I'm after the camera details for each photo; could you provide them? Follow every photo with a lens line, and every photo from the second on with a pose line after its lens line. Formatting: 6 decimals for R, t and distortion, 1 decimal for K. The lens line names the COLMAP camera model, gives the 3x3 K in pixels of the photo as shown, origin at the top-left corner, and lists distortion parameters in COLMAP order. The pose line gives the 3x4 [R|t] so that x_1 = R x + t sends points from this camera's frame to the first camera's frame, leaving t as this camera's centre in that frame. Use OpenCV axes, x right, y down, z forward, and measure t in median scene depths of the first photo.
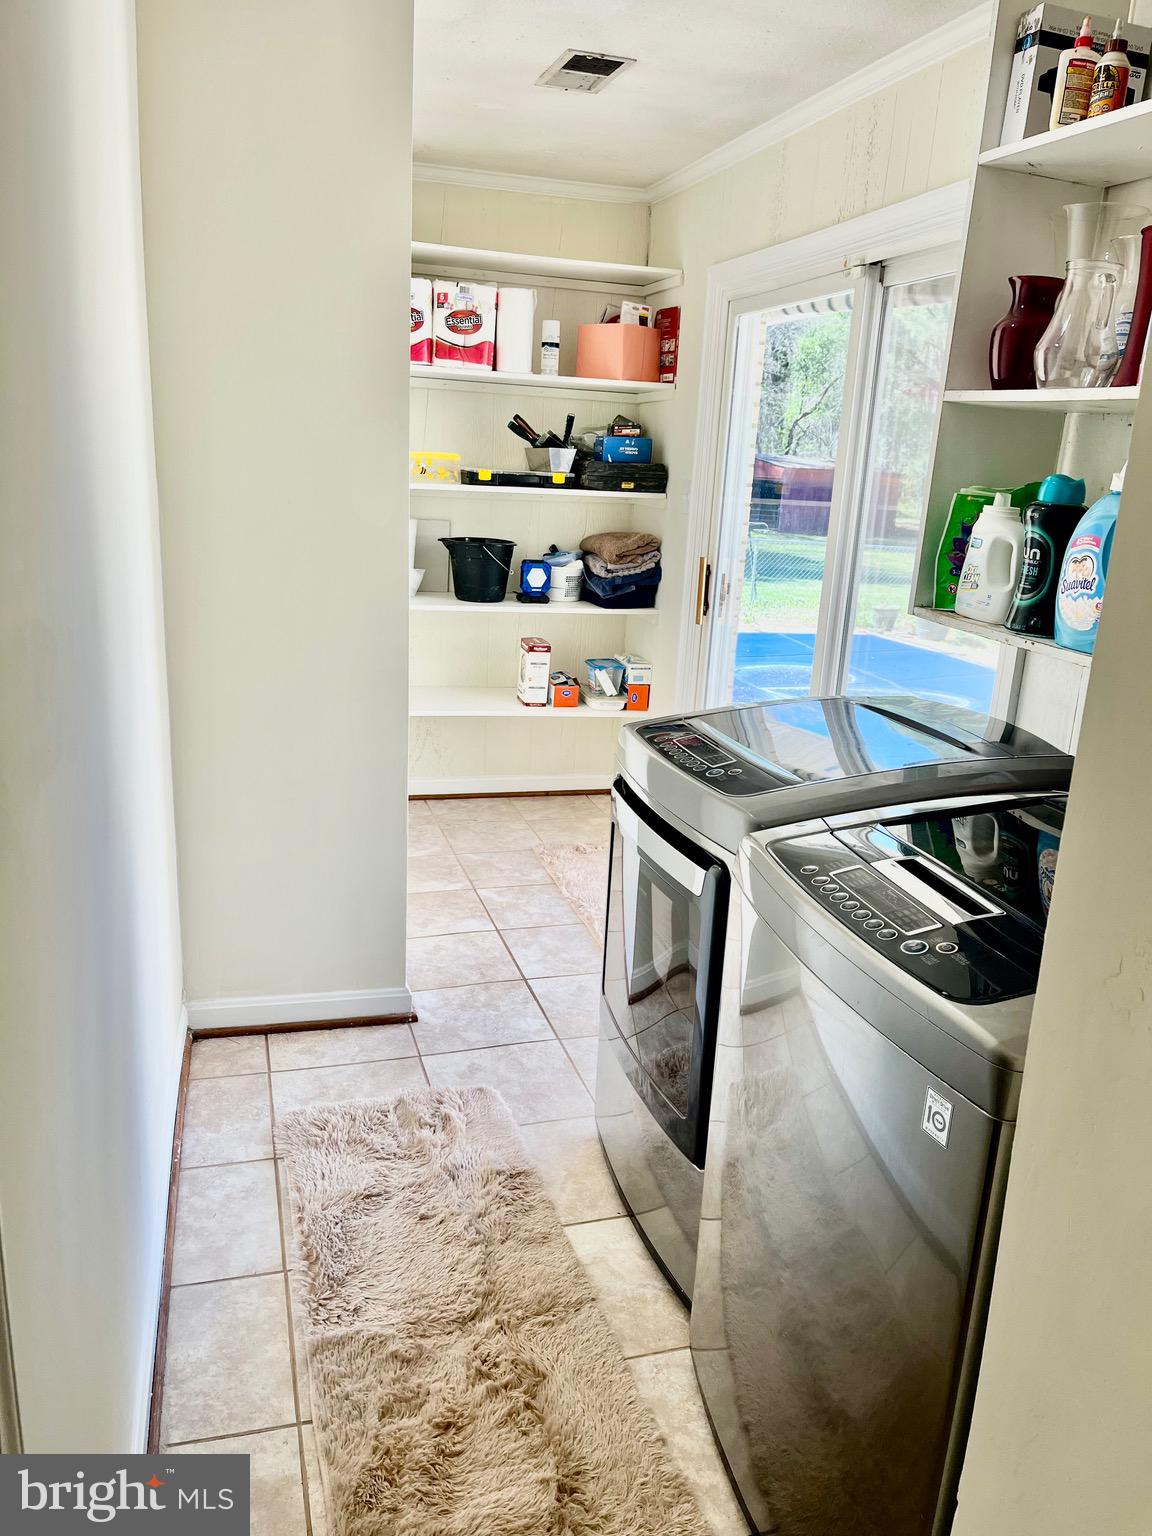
lens RADIAL K [[1146.4, 0, 579.7], [0, 1146.4, 772.4], [0, 0, 1]] dist [0.057070, -0.079449]
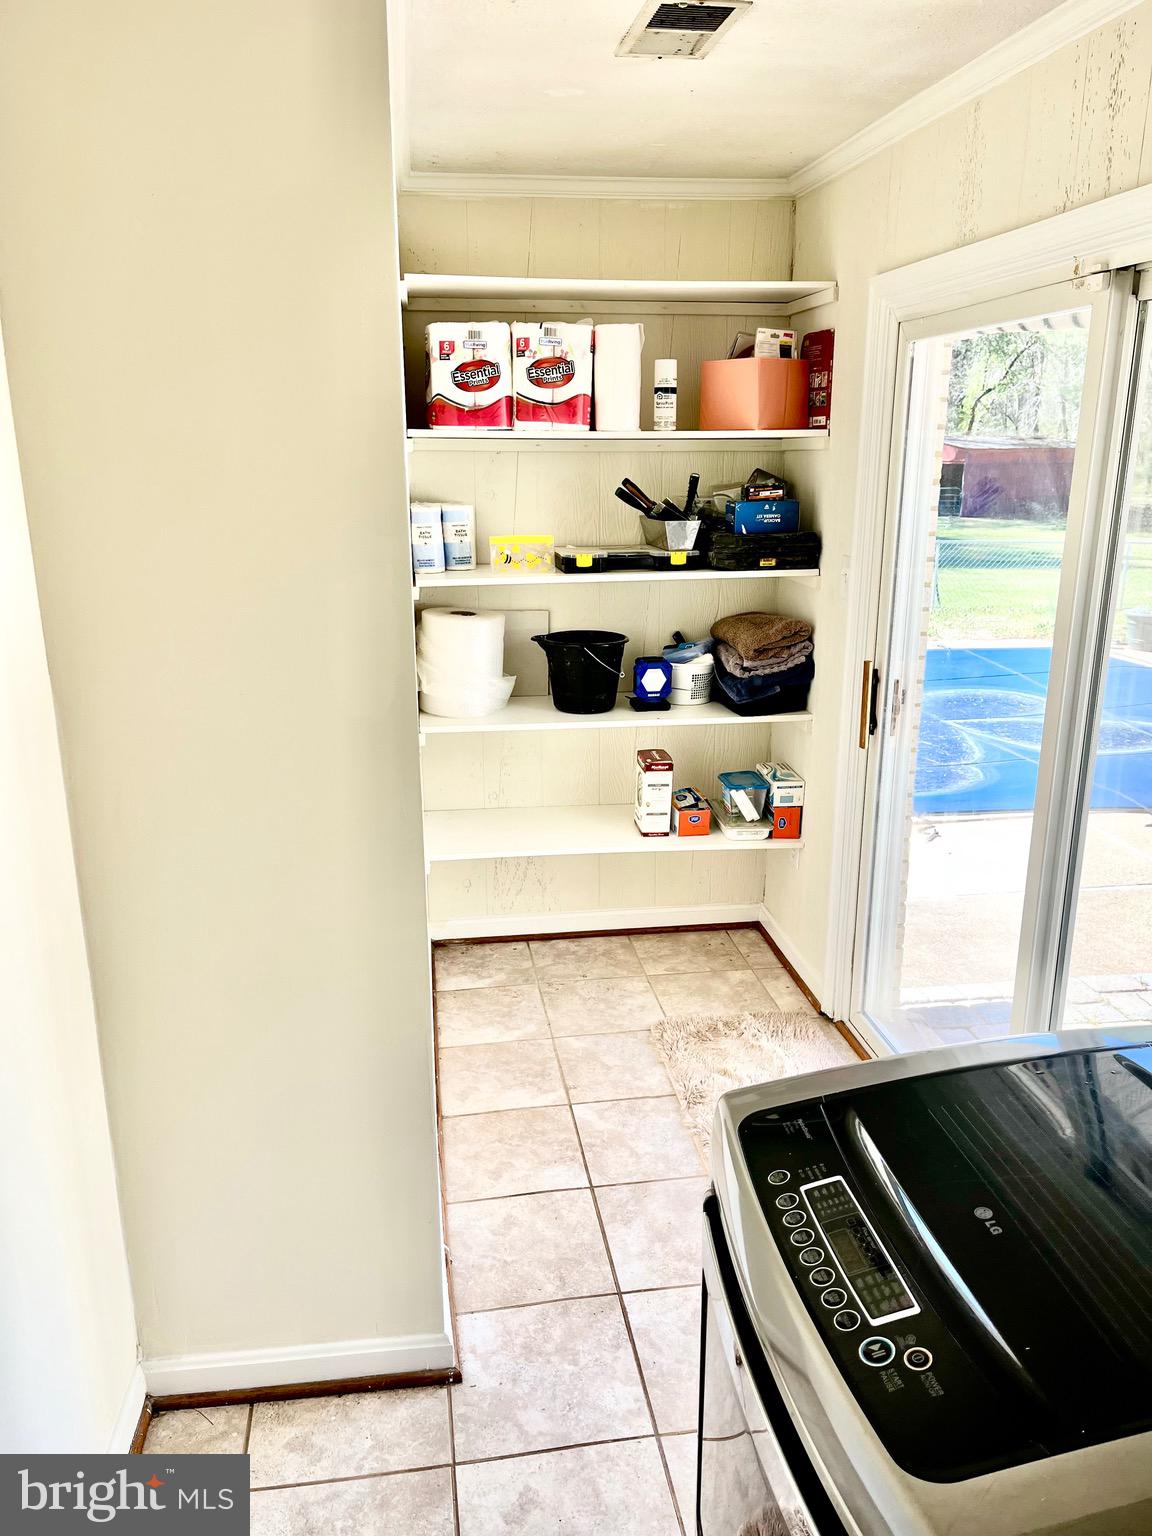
lens RADIAL K [[1146.4, 0, 570.8], [0, 1146.4, 769.8], [0, 0, 1]] dist [0.057070, -0.079449]
pose [[0.987789, -0.012647, -0.155281, 0.029846], [0.013308, 0.999906, 0.003219, -0.116254], [0.155226, -0.005246, 0.987865, 0.214910]]
